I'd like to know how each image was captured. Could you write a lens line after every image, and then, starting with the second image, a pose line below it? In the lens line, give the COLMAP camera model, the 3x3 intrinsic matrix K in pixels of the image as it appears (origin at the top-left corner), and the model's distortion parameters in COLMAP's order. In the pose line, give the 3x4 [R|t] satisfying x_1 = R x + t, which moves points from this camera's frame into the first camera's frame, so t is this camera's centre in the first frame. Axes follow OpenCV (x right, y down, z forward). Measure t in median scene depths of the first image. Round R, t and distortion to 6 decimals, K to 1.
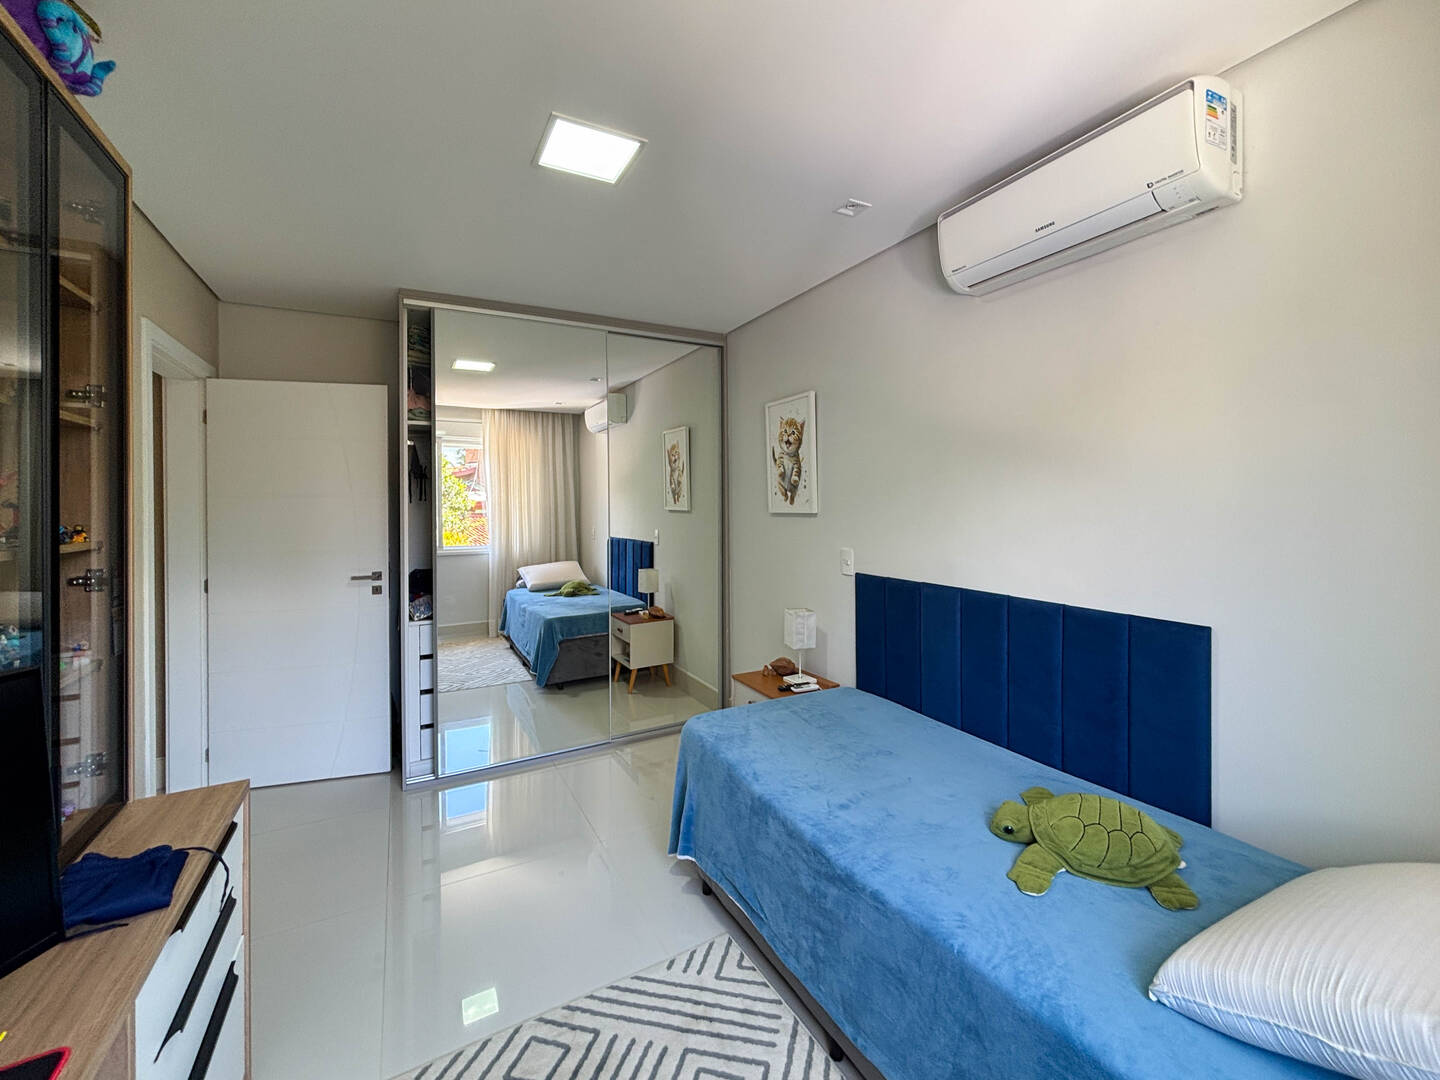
lens RADIAL K [[583.1, 0, 720.0], [0, 583.1, 504.1], [0, 0, 1]] dist [-0.000020, -0.000112]
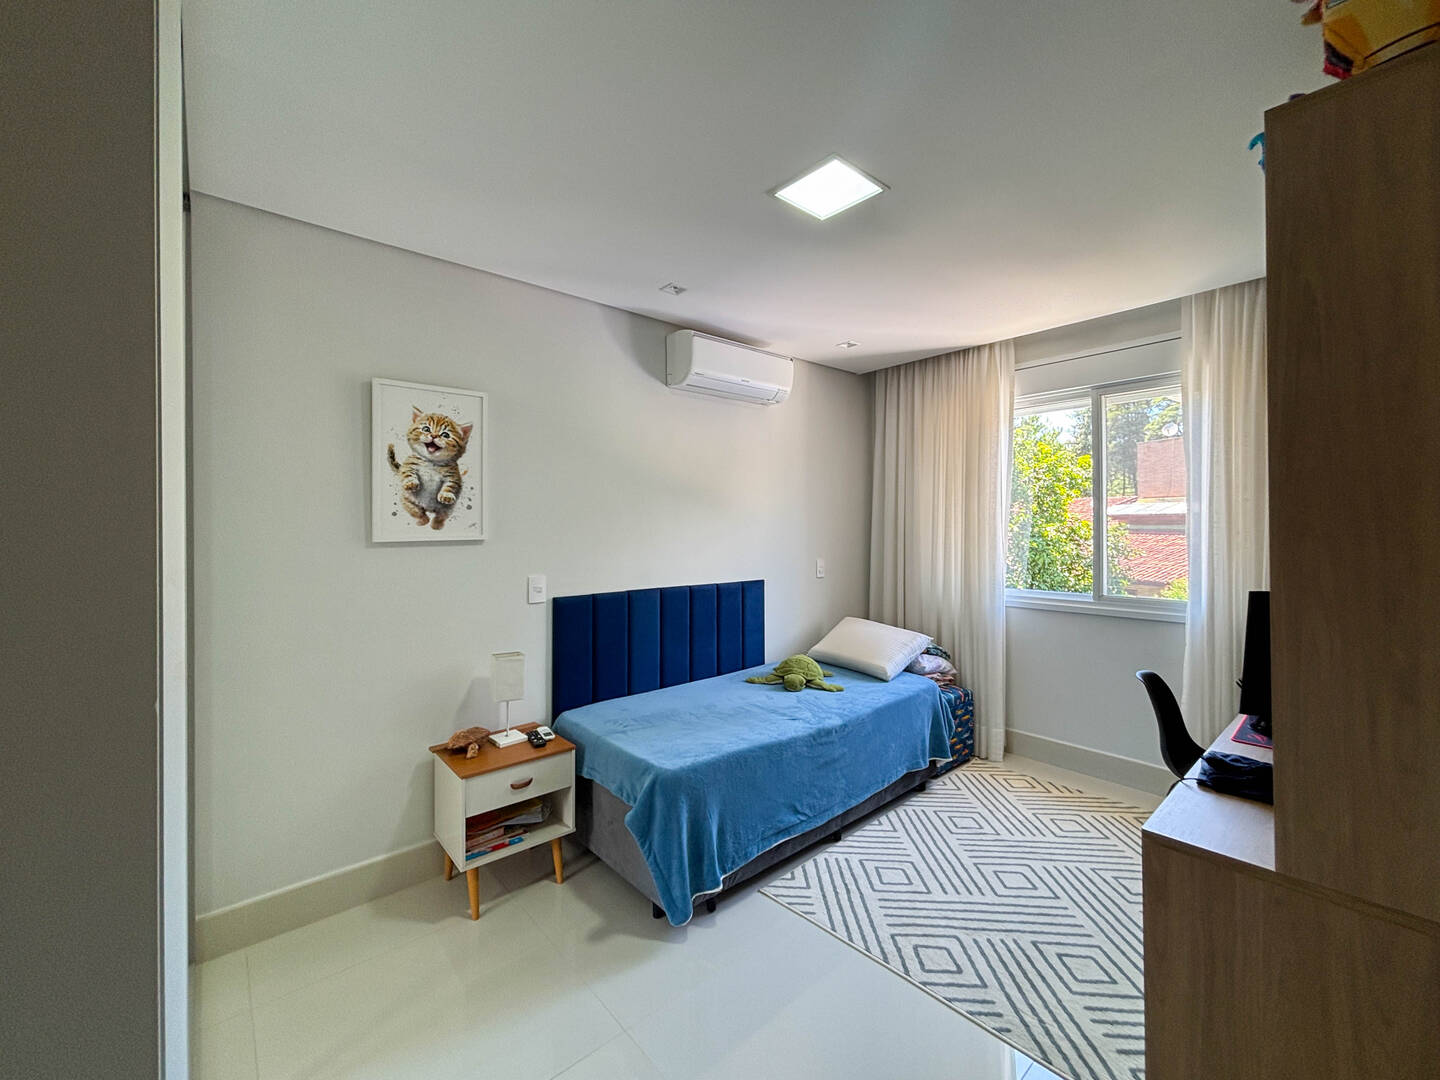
lens RADIAL K [[586.1, 0, 717.5], [0, 586.1, 527.2], [0, 0, 1]] dist [0.000064, -0.000028]
pose [[-0.207132, 0.009381, 0.978268, -0.698604], [0.010314, 0.999919, -0.007404, 0.007134], [-0.978259, 0.008557, -0.207212, 0.816896]]
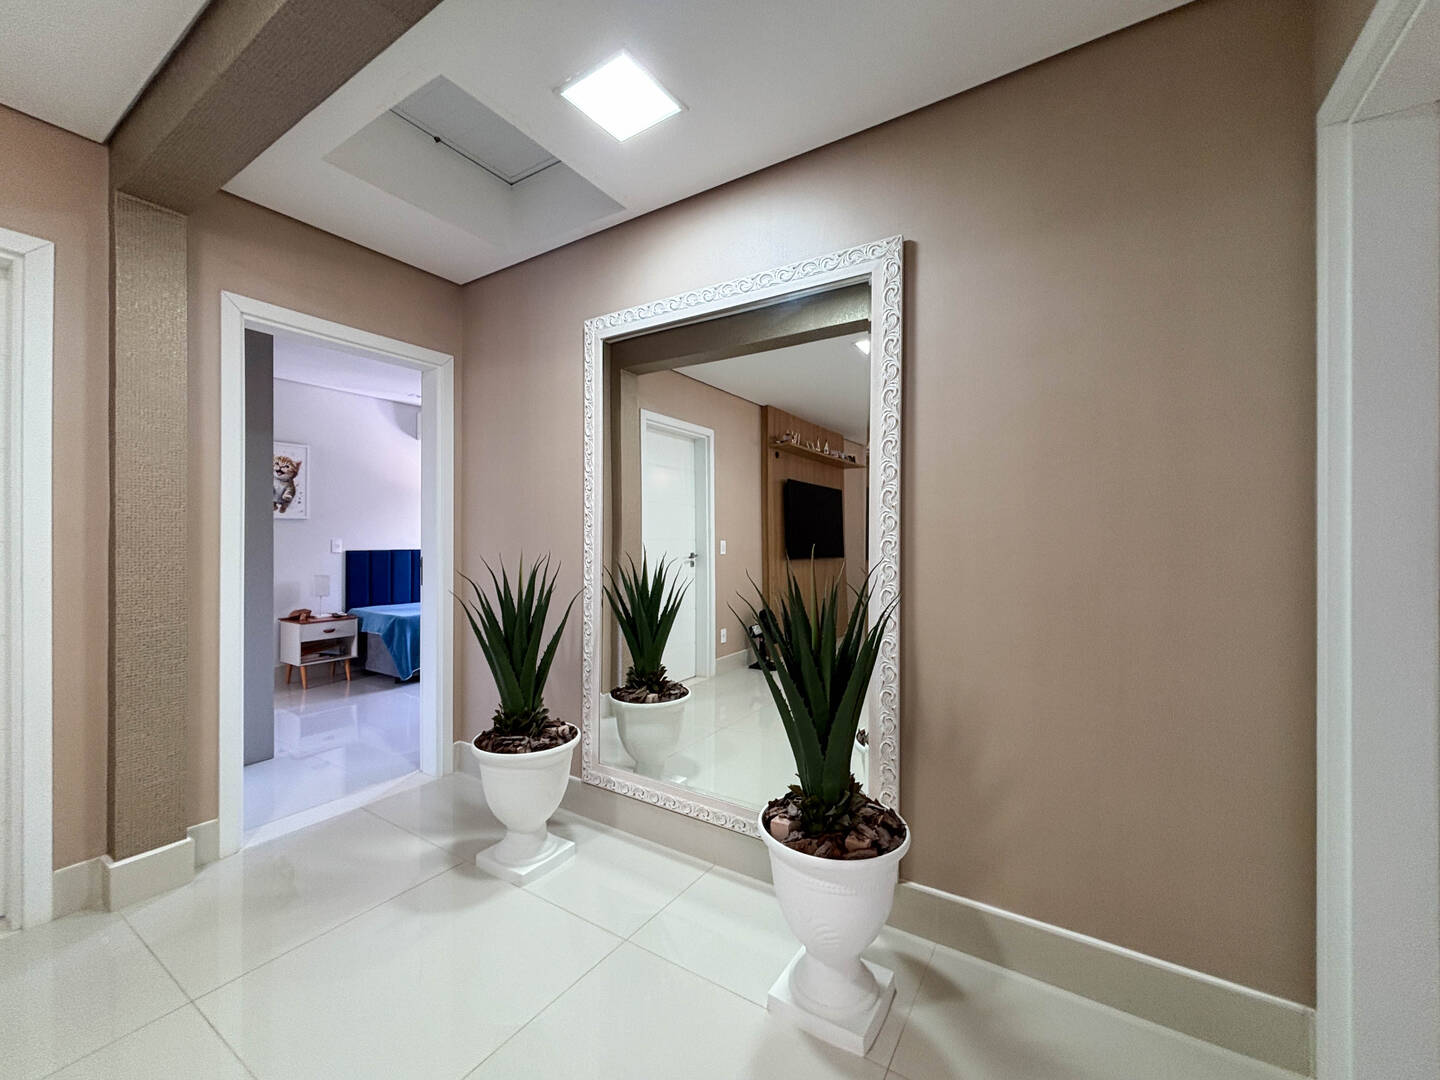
lens RADIAL K [[586.8, 0, 740.9], [0, 586.8, 537.4], [0, 0, 1]] dist [-0.029903, -0.000094]
pose [[-0.496411, 0.008532, 0.868046, -1.804809], [0.007153, 0.999958, -0.005738, 0.083407], [-0.868058, 0.003361, -0.496451, 0.718030]]
